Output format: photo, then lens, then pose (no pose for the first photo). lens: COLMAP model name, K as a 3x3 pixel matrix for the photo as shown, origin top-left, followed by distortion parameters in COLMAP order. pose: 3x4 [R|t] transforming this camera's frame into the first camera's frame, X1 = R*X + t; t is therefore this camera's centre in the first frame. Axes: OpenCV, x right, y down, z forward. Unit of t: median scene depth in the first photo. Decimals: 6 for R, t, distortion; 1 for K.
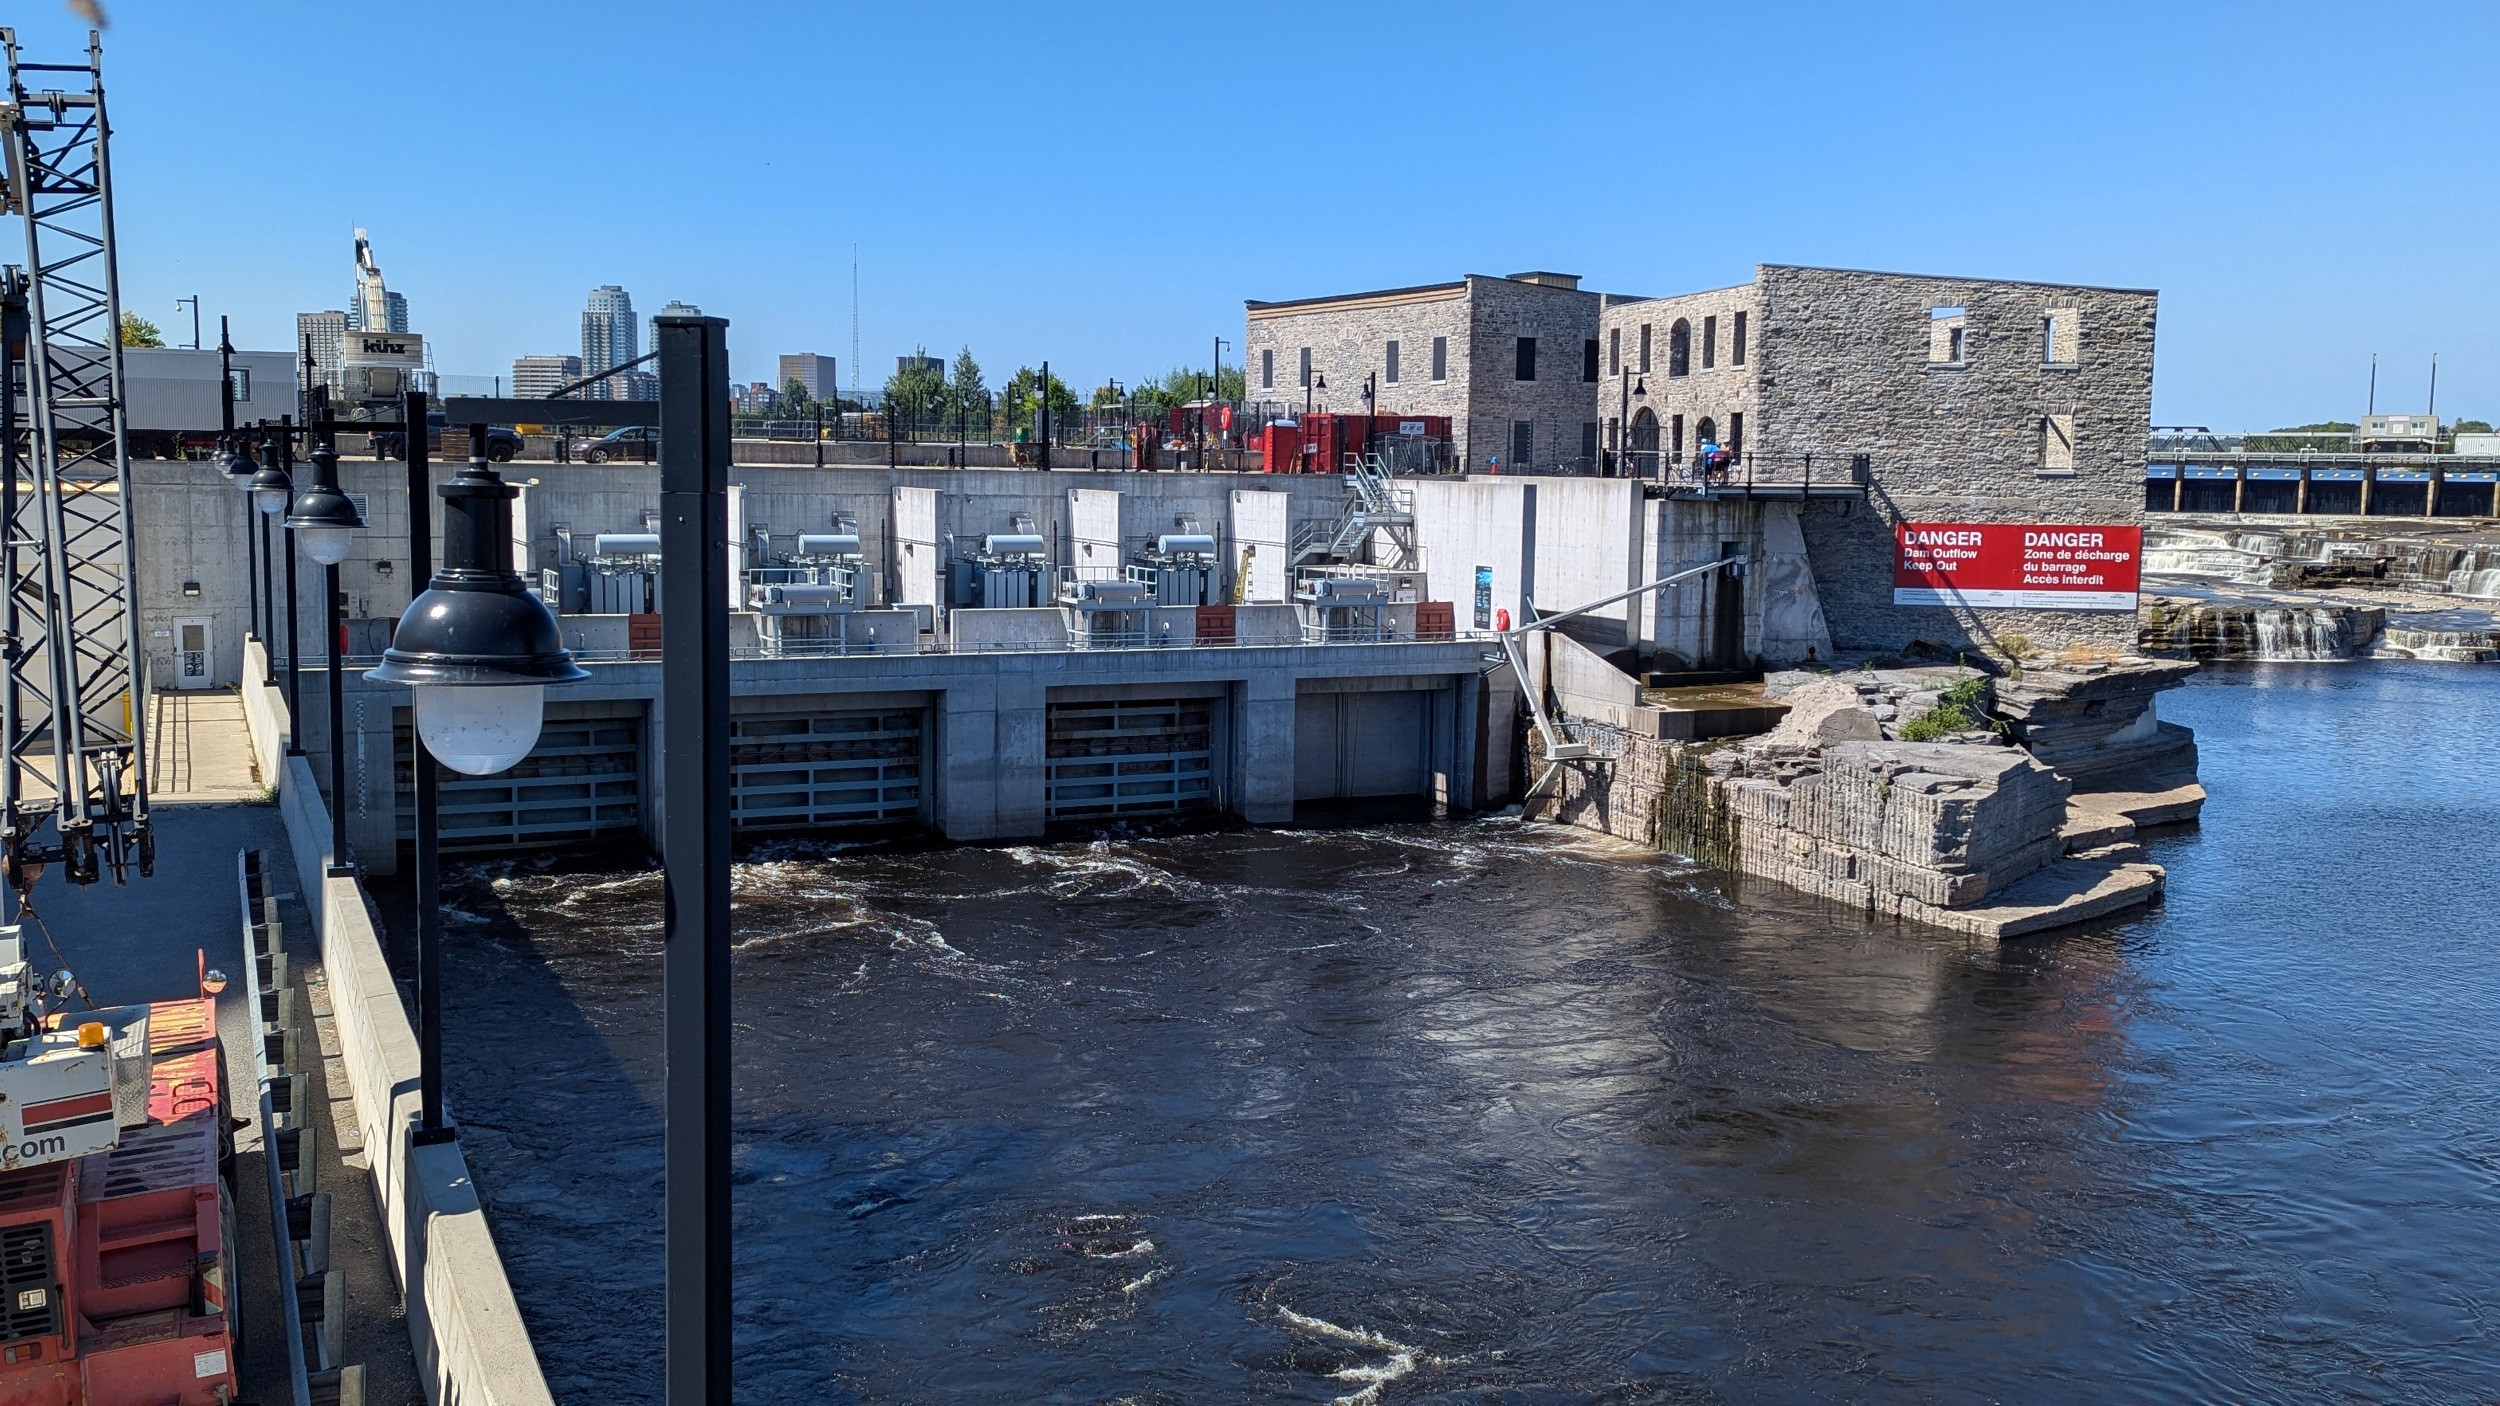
lens RADIAL K [[2146.1, 0, 1251.1], [0, 2146.1, 703.0], [0, 0, 1]] dist [-0.003519, -0.000958]
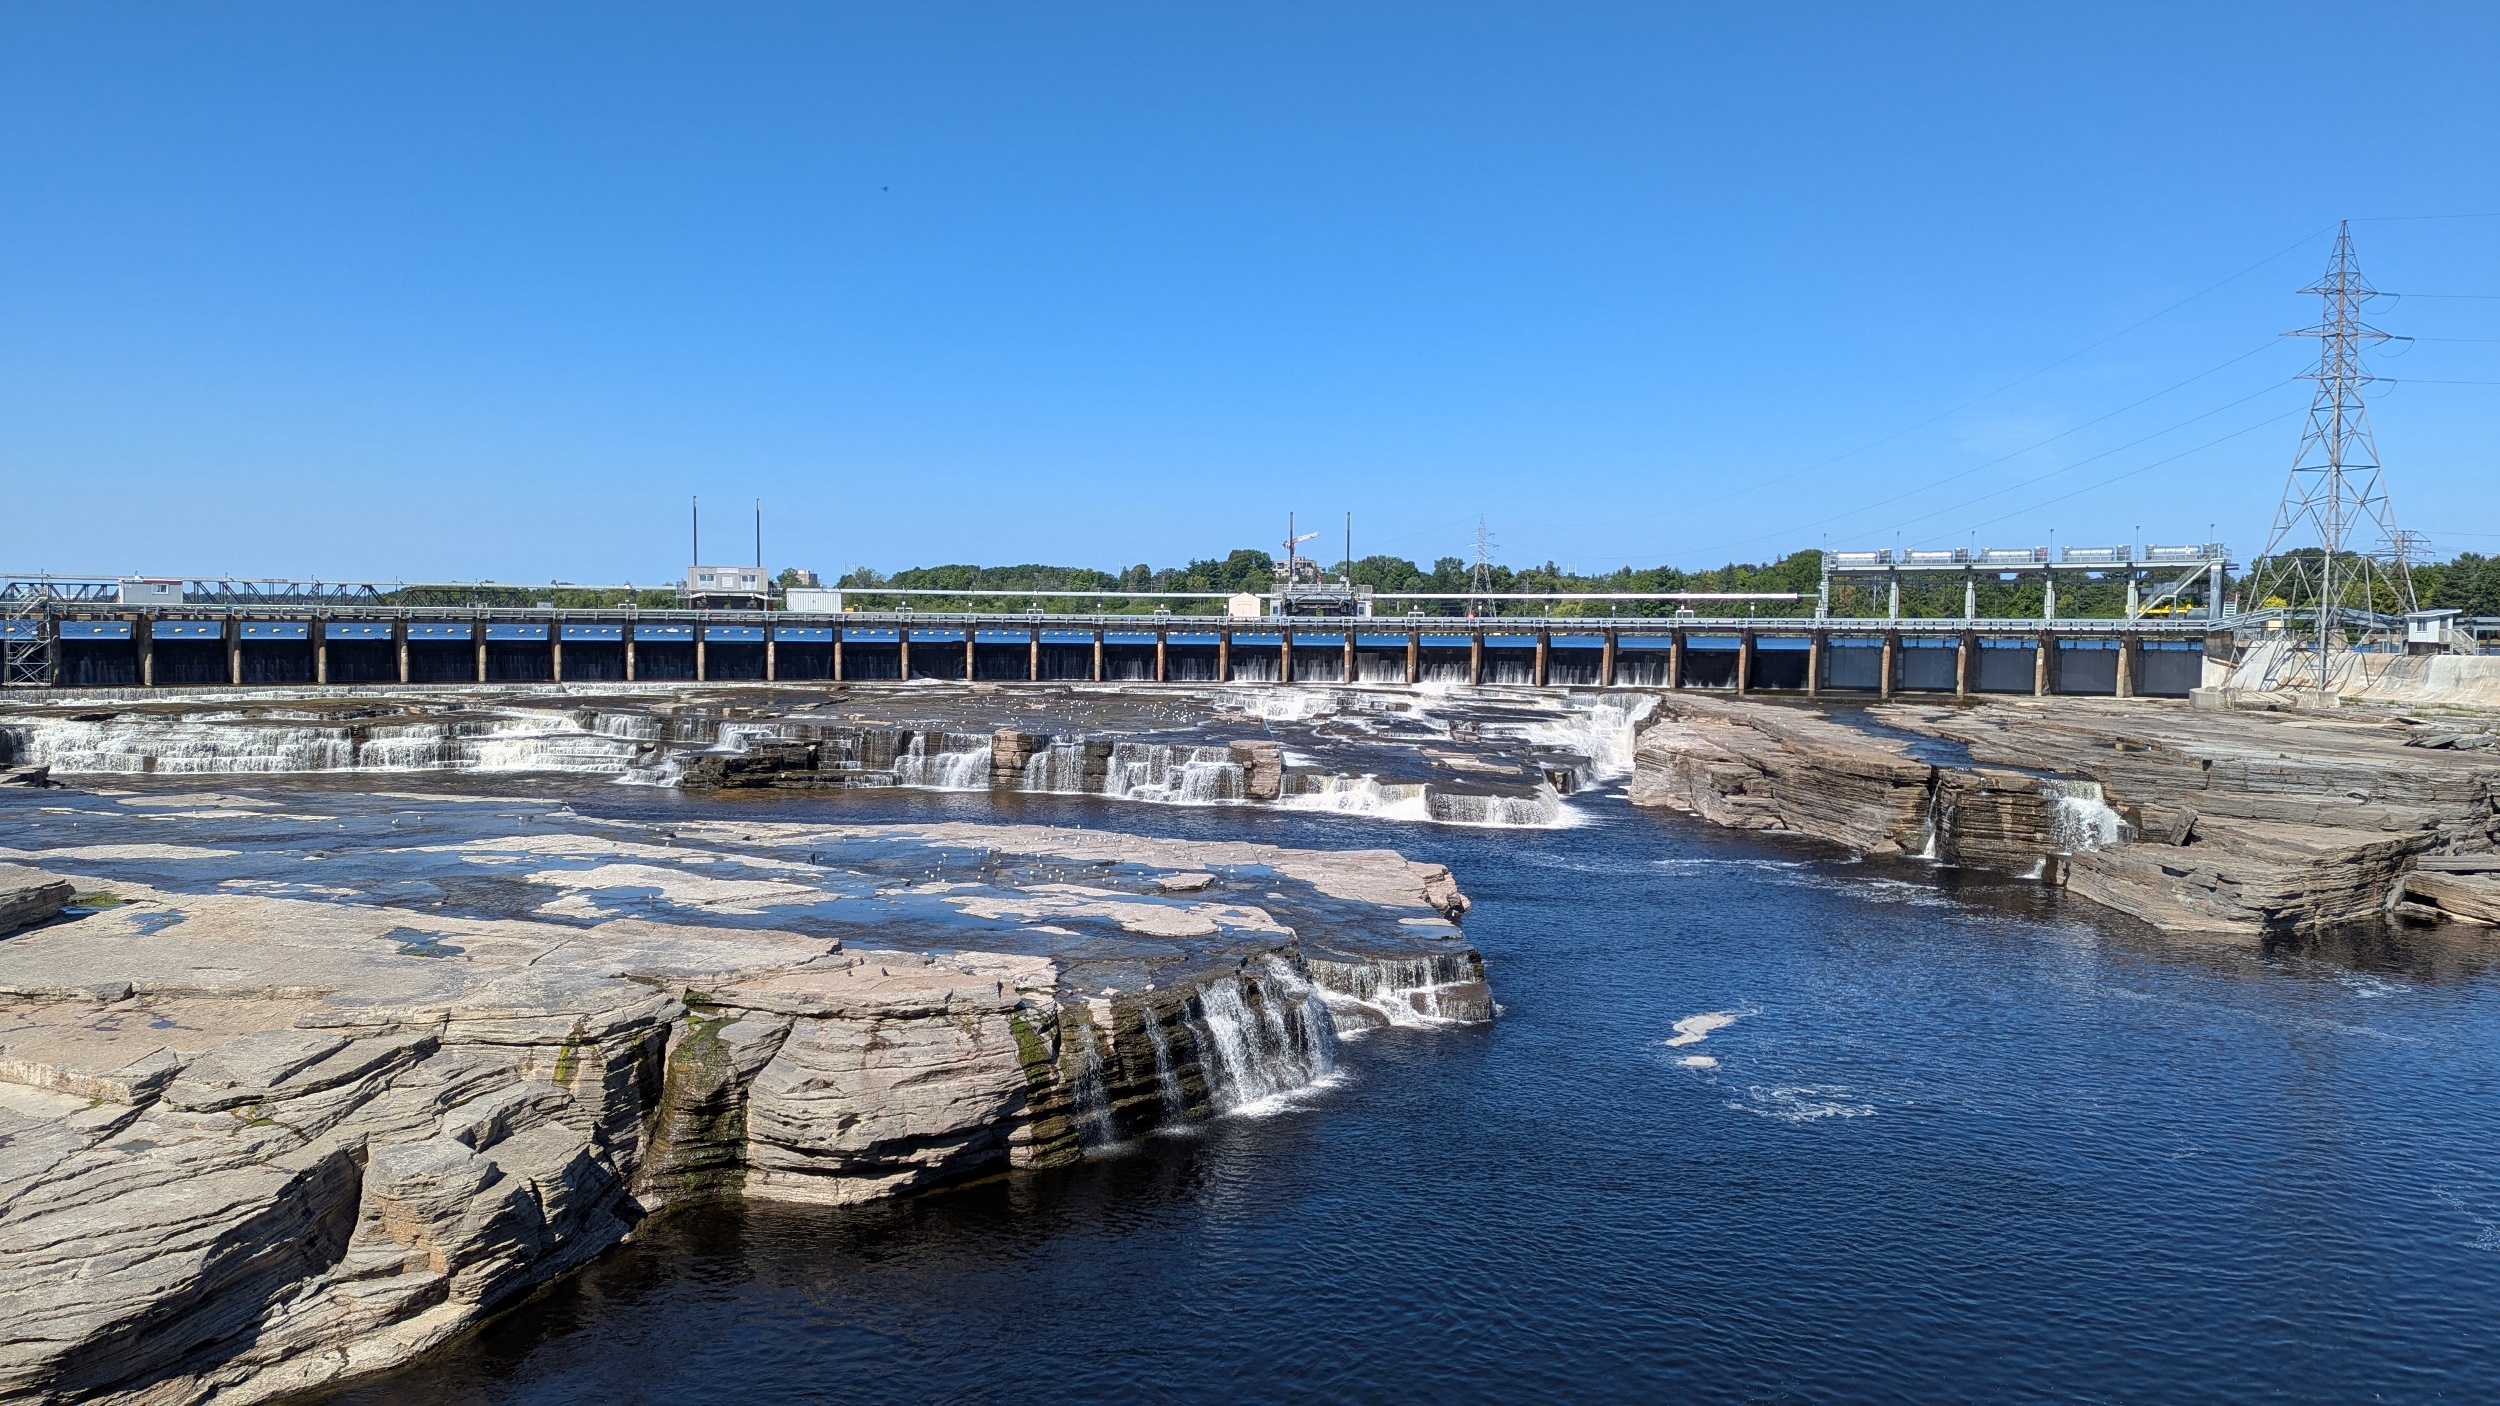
lens RADIAL K [[1714.7, 0, 1251.8], [0, 1714.7, 701.9], [0, 0, 1]] dist [0.002115, 0.000212]
pose [[0.612484, -0.040562, 0.789442, 0.114738], [0.088259, 0.995947, -0.017303, -0.050377], [-0.785541, 0.080274, 0.613581, 0.425596]]
